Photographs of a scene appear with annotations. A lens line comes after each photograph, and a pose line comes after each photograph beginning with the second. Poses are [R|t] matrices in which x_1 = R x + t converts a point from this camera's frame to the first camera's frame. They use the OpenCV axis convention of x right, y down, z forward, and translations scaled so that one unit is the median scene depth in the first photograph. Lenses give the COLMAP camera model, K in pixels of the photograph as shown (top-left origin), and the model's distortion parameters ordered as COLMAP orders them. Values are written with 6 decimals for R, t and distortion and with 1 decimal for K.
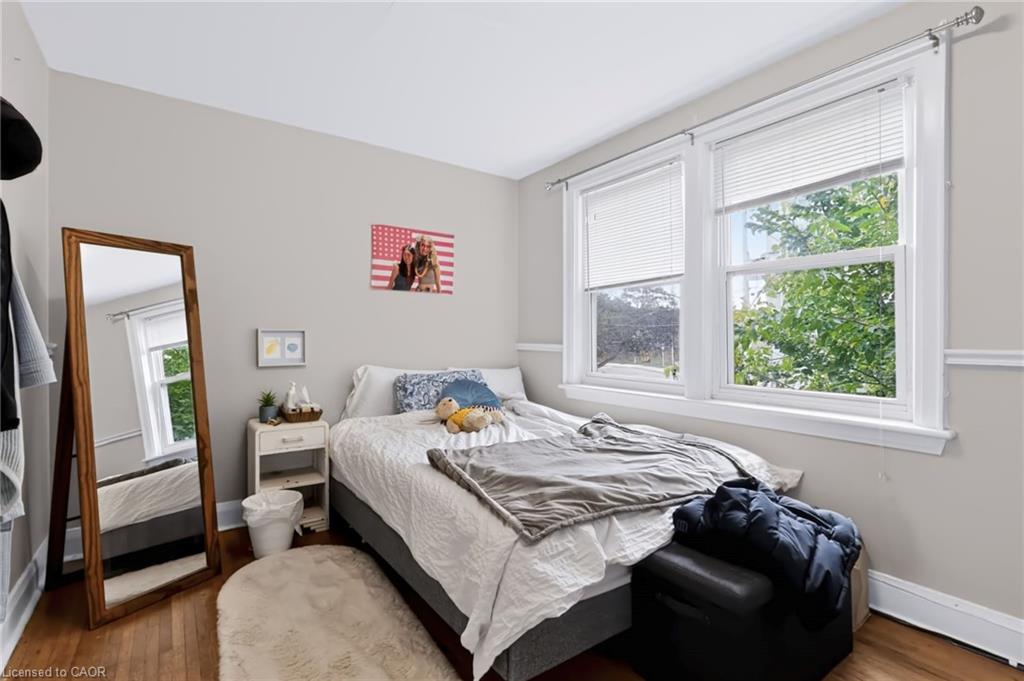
lens RADIAL K [[481.6, 0, 510.2], [0, 481.6, 332.0], [0, 0, 1]] dist [-0.012503, -0.001306]
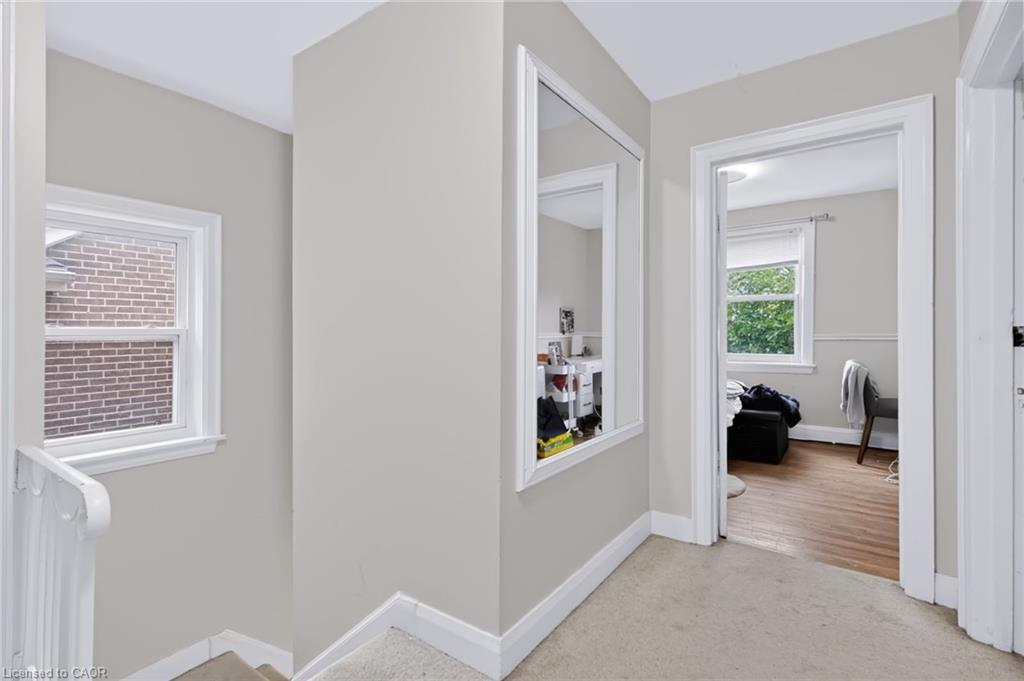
lens RADIAL K [[481.6, 0, 511.4], [0, 481.6, 339.7], [0, 0, 1]] dist [-0.012503, -0.001306]
pose [[0.938893, -0.015209, 0.343873, -1.637664], [0.006220, 0.999610, 0.027229, -0.019959], [-0.344153, -0.023426, 0.938621, -0.971936]]
